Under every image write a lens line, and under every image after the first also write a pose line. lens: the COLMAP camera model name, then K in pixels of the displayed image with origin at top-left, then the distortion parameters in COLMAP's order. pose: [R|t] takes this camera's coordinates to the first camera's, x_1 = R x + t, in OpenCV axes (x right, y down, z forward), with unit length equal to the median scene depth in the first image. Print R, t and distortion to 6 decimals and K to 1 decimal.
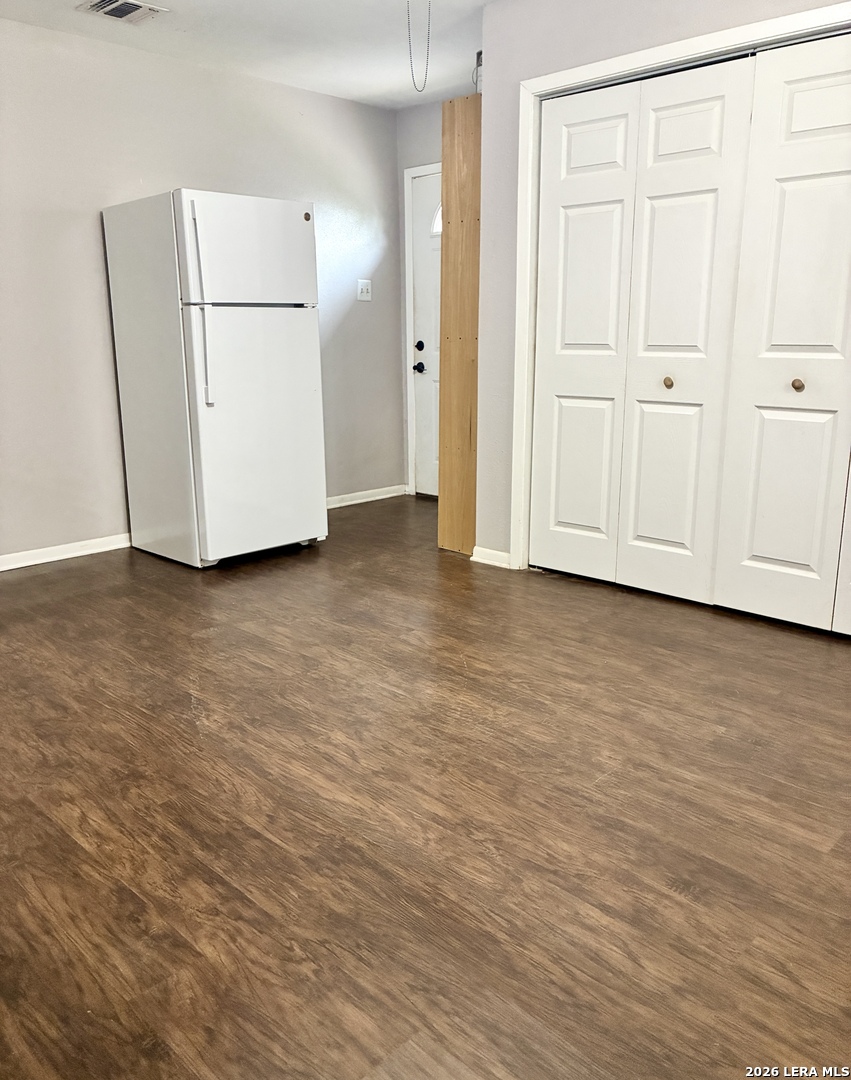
lens RADIAL K [[886.8, 0, 414.1], [0, 886.8, 535.6], [0, 0, 1]] dist [0.014829, -0.011043]
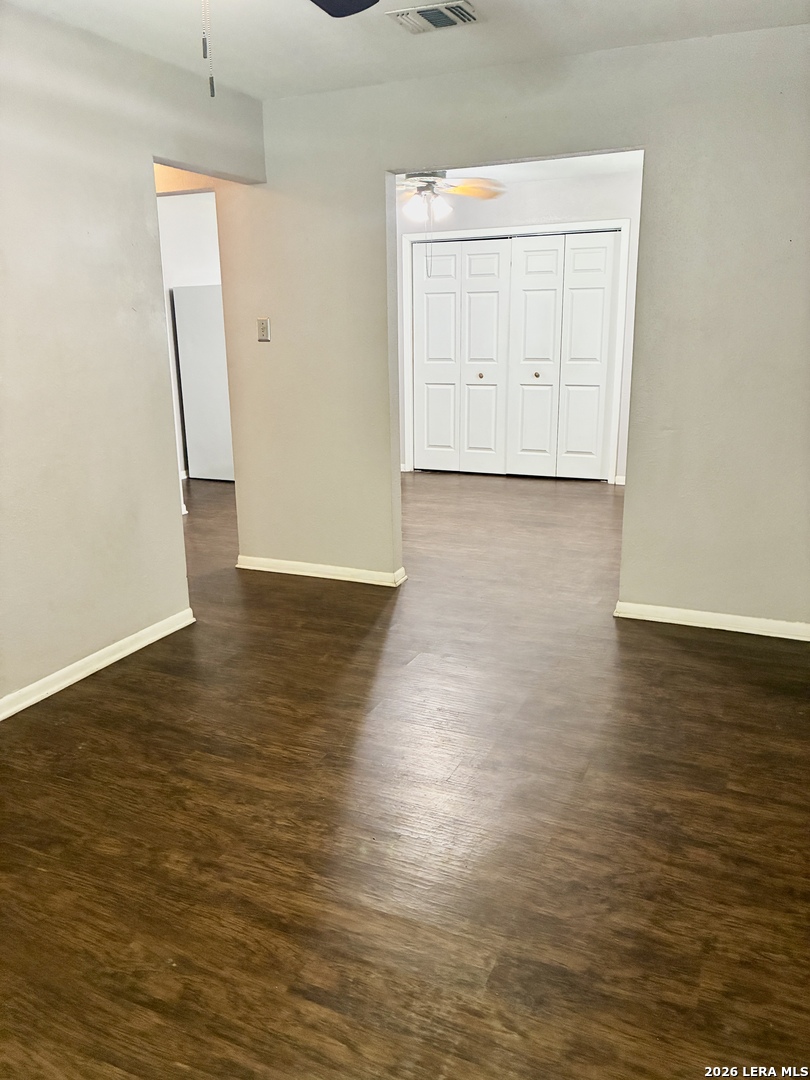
lens RADIAL K [[829.9, 0, 409.2], [0, 829.9, 540.4], [0, 0, 1]] dist [0.069551, -0.086204]
pose [[0.939083, -0.088561, 0.332084, -0.608211], [0.085446, 0.996054, 0.024002, 0.173011], [-0.332899, 0.005835, 0.942944, -0.901308]]
